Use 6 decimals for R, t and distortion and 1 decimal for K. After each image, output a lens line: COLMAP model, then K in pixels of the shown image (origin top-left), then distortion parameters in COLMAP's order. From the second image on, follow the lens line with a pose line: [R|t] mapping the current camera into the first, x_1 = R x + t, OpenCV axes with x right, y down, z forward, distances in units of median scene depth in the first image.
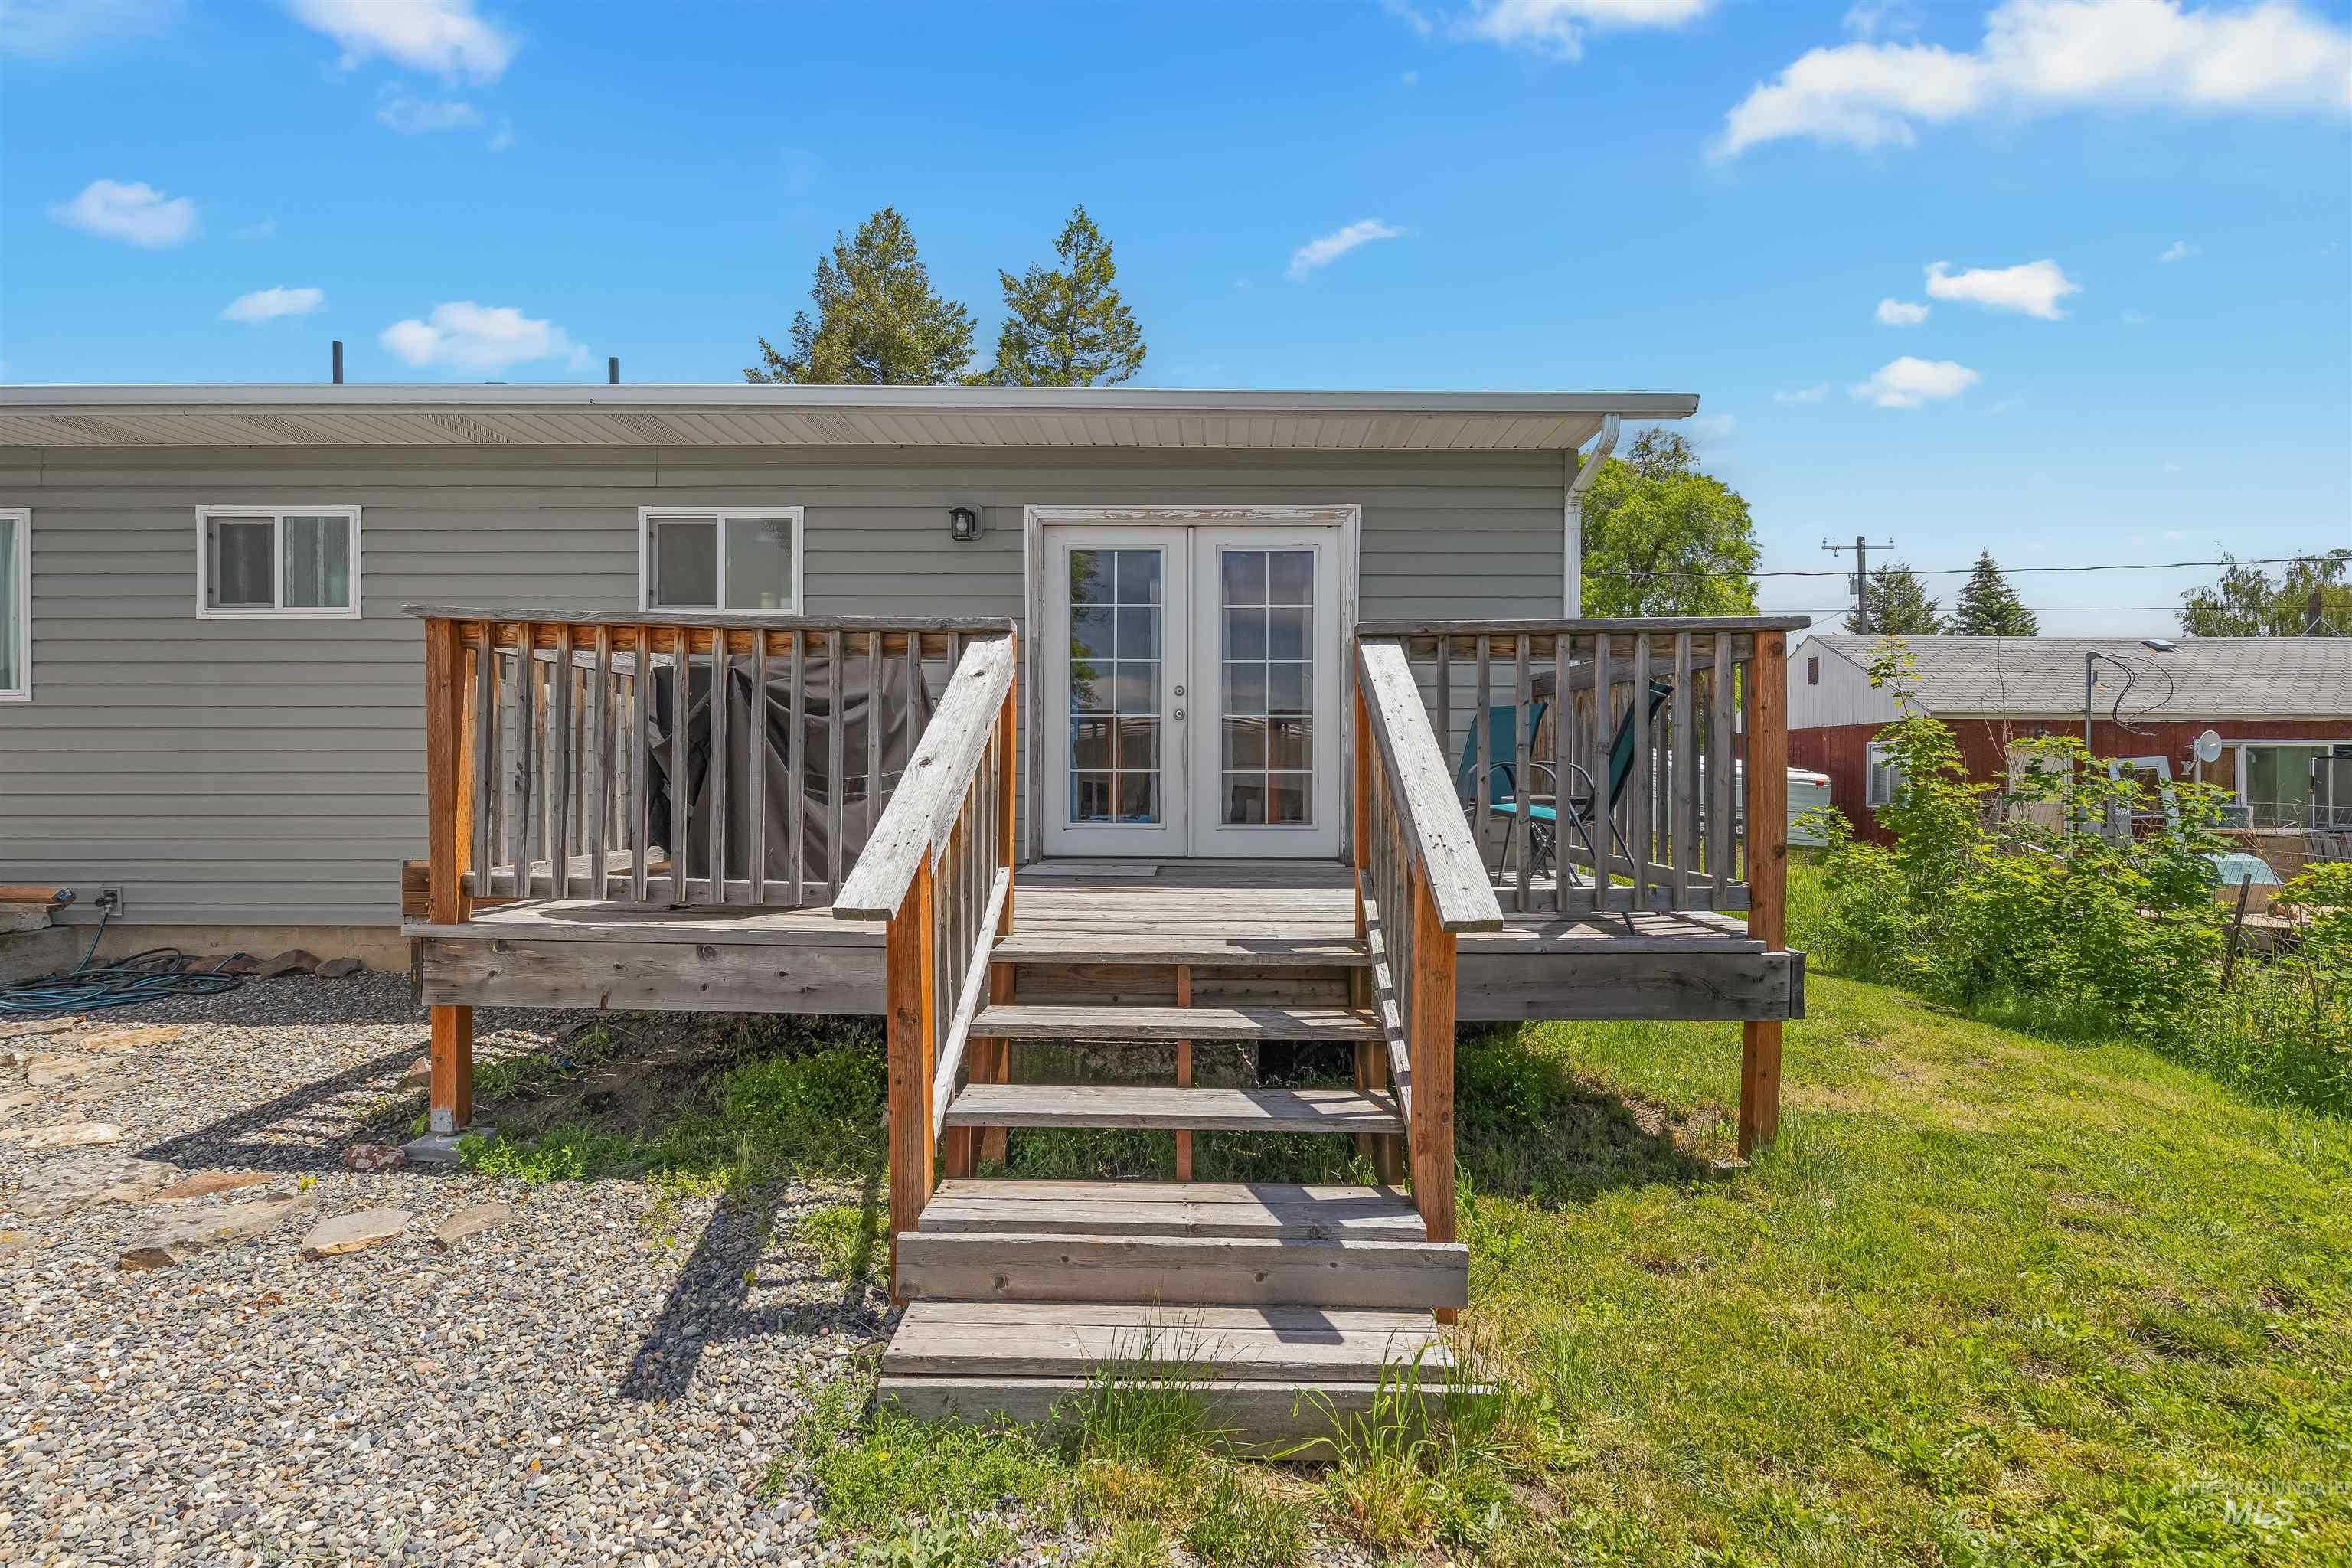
lens RADIAL K [[1066.8, 0, 1181.1], [0, 1066.8, 771.4], [0, 0, 1]] dist [-0.002002, 0.000321]
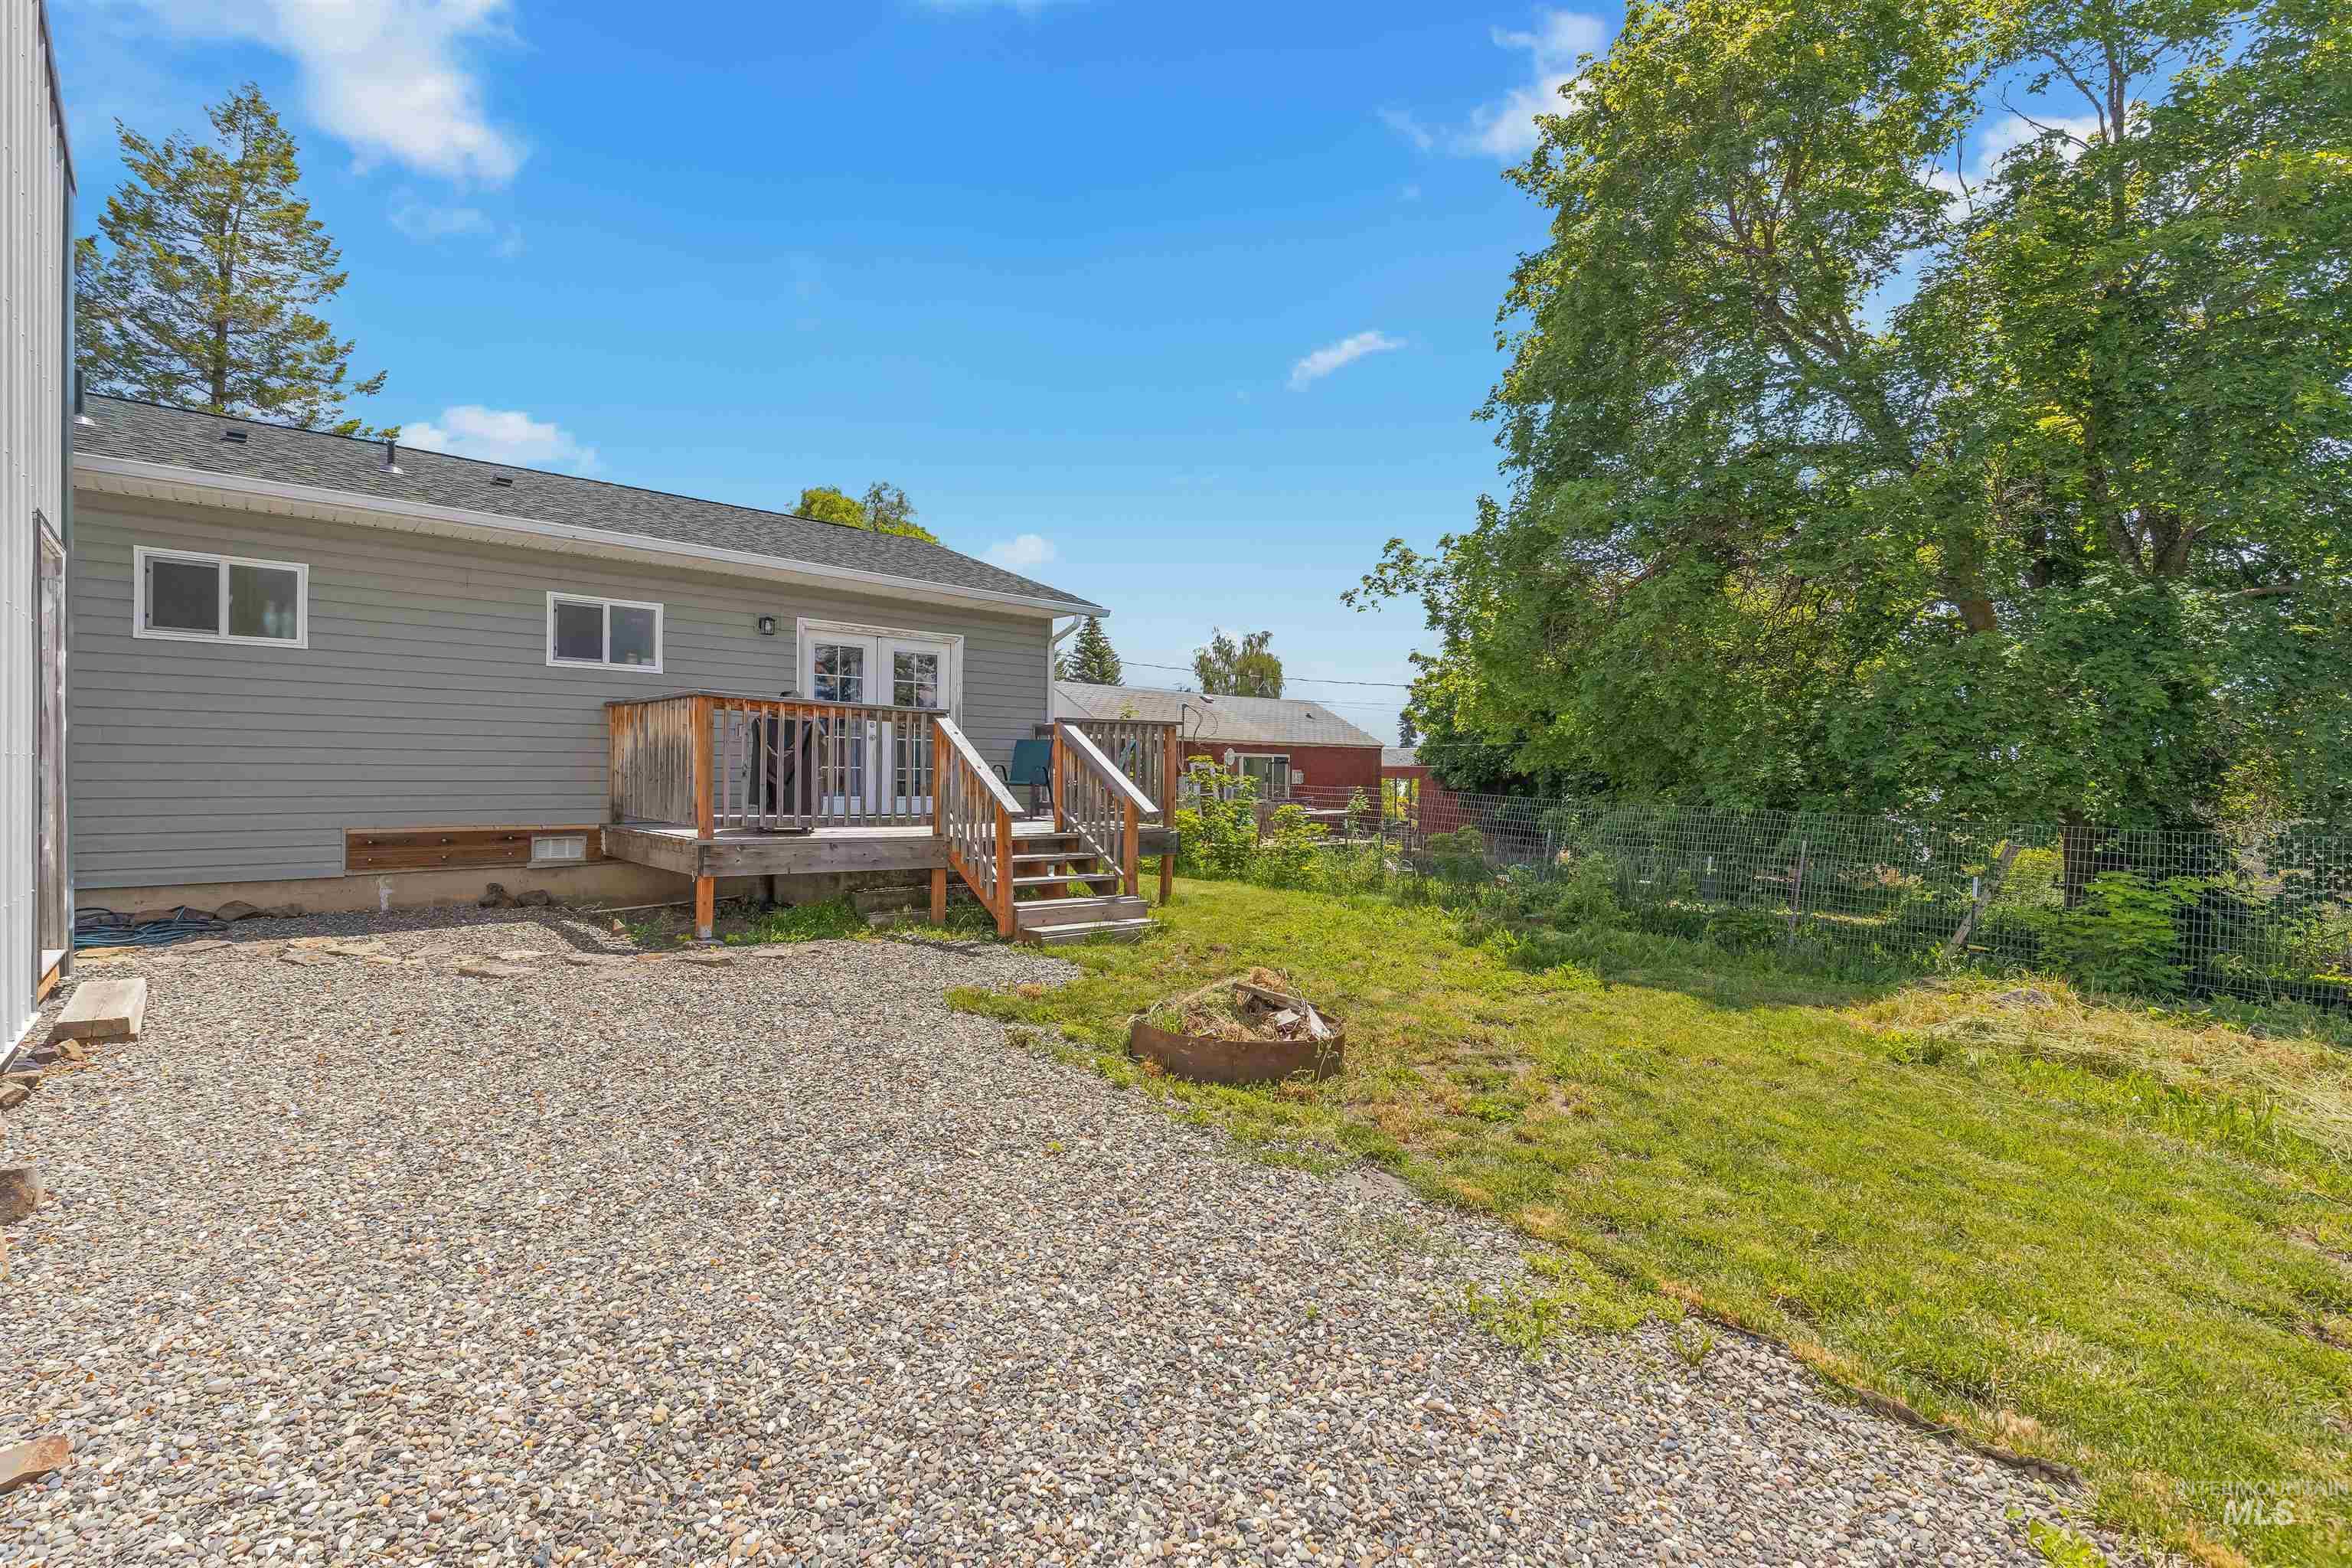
lens RADIAL K [[1066.8, 0, 1181.1], [0, 1066.8, 771.4], [0, 0, 1]] dist [-0.002002, 0.000321]
pose [[0.728480, 0.004593, 0.685051, -0.880865], [-0.009328, 0.999951, 0.003214, -0.003894], [-0.685003, -0.008731, 0.728488, -0.723764]]
